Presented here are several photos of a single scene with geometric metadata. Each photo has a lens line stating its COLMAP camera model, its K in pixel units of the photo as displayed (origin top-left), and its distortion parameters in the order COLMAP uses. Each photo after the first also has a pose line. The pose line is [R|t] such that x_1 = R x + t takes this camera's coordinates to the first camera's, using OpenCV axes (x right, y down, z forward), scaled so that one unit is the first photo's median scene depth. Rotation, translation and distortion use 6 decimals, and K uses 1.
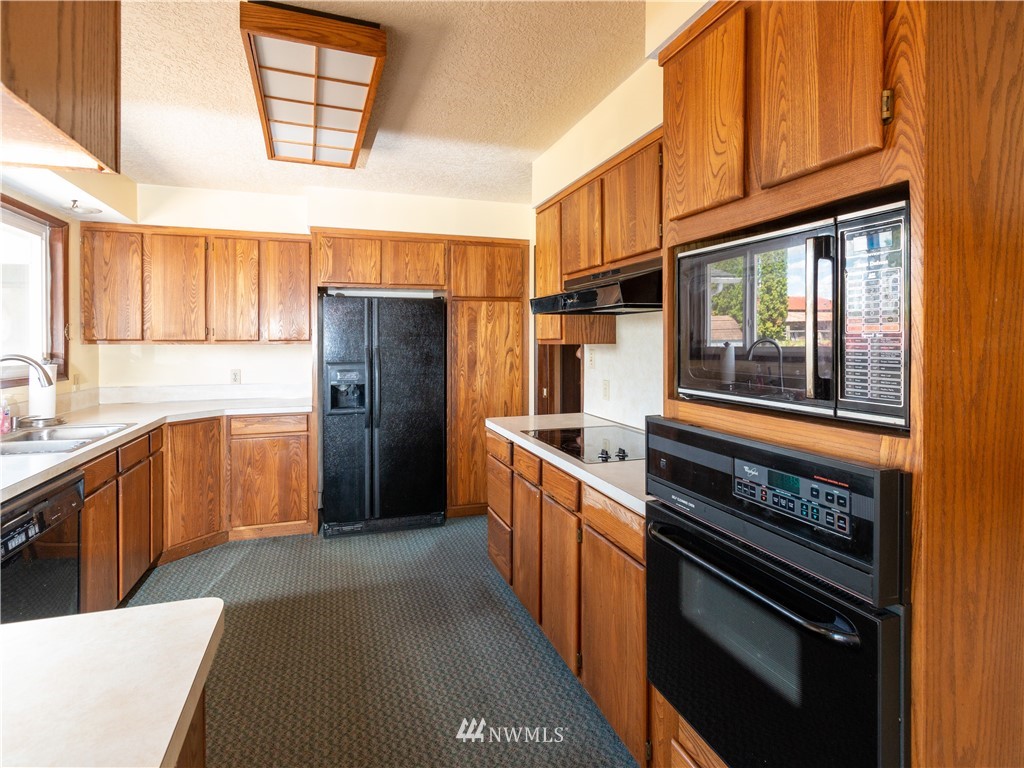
lens RADIAL K [[538.1, 0, 509.2], [0, 538.1, 351.3], [0, 0, 1]] dist [-0.000994, -0.000273]
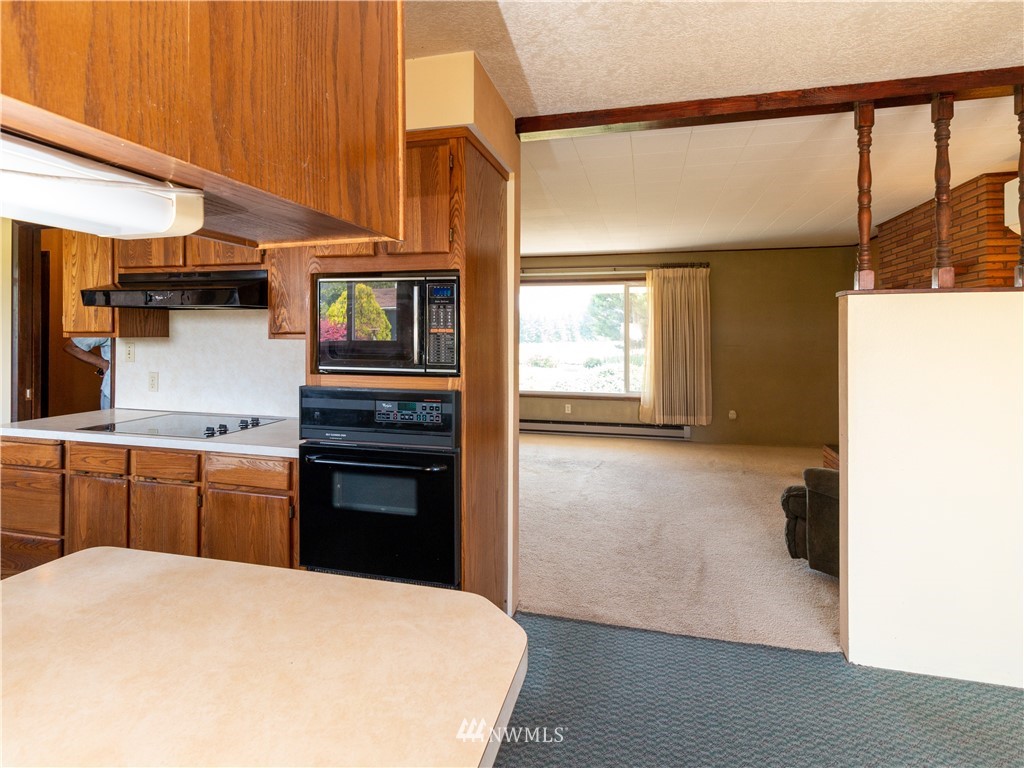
lens RADIAL K [[541.3, 0, 511.2], [0, 541.3, 334.7], [0, 0, 1]] dist [0.004467, 0.000424]
pose [[0.536904, 0.005951, 0.843623, -0.765954], [0.009748, 0.999865, -0.013257, 0.005019], [-0.843587, 0.015341, 0.536773, -0.318793]]
